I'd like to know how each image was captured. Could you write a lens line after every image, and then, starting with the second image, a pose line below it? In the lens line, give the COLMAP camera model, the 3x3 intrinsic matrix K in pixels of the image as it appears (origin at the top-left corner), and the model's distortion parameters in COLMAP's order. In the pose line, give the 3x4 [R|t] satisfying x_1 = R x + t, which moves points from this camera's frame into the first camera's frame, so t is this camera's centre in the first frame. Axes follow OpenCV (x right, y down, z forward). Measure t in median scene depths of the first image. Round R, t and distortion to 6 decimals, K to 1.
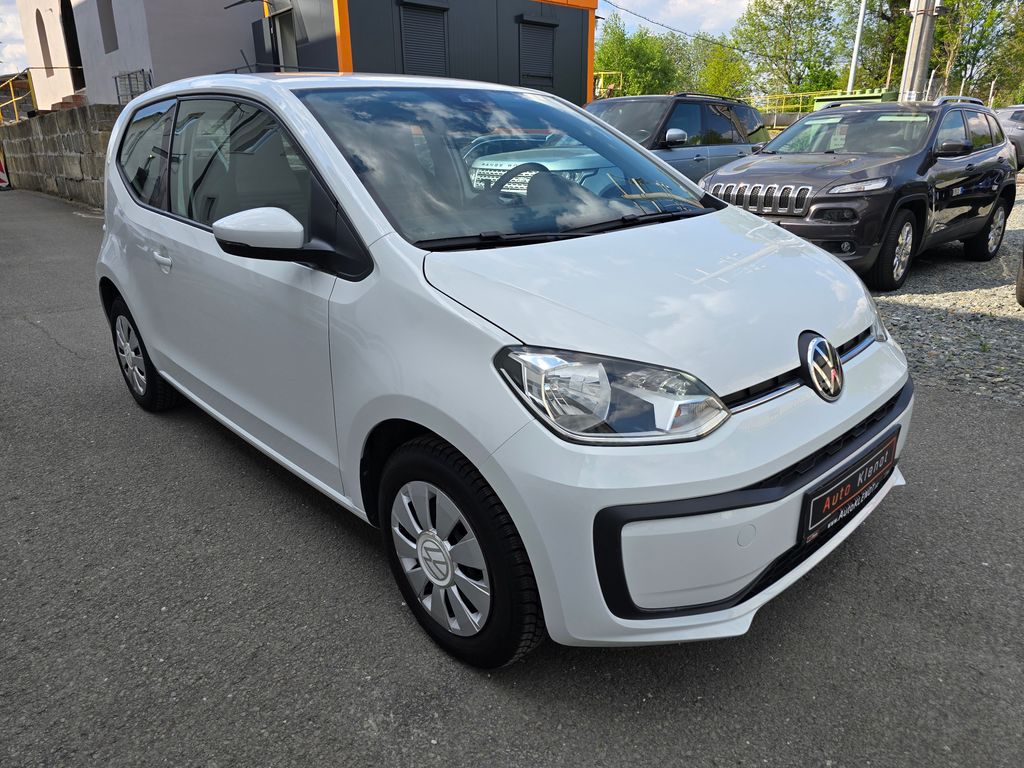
lens RADIAL K [[702.5, 0, 535.2], [0, 702.5, 382.7], [0, 0, 1]] dist [0.005336, -0.000807]
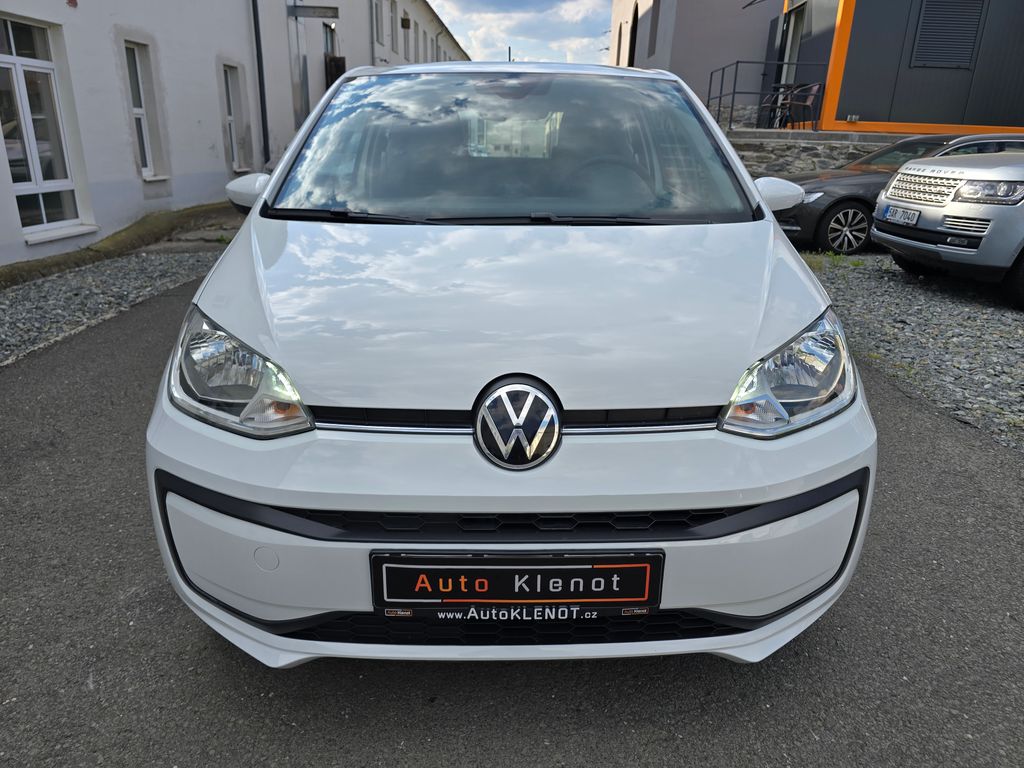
lens RADIAL K [[702.5, 0, 535.2], [0, 702.5, 382.7], [0, 0, 1]] dist [0.005336, -0.000807]
pose [[0.739088, 0.248483, -0.626103, 0.842222], [-0.247671, 0.964612, 0.090462, -0.130155], [0.626425, 0.088208, 0.774475, 0.400943]]
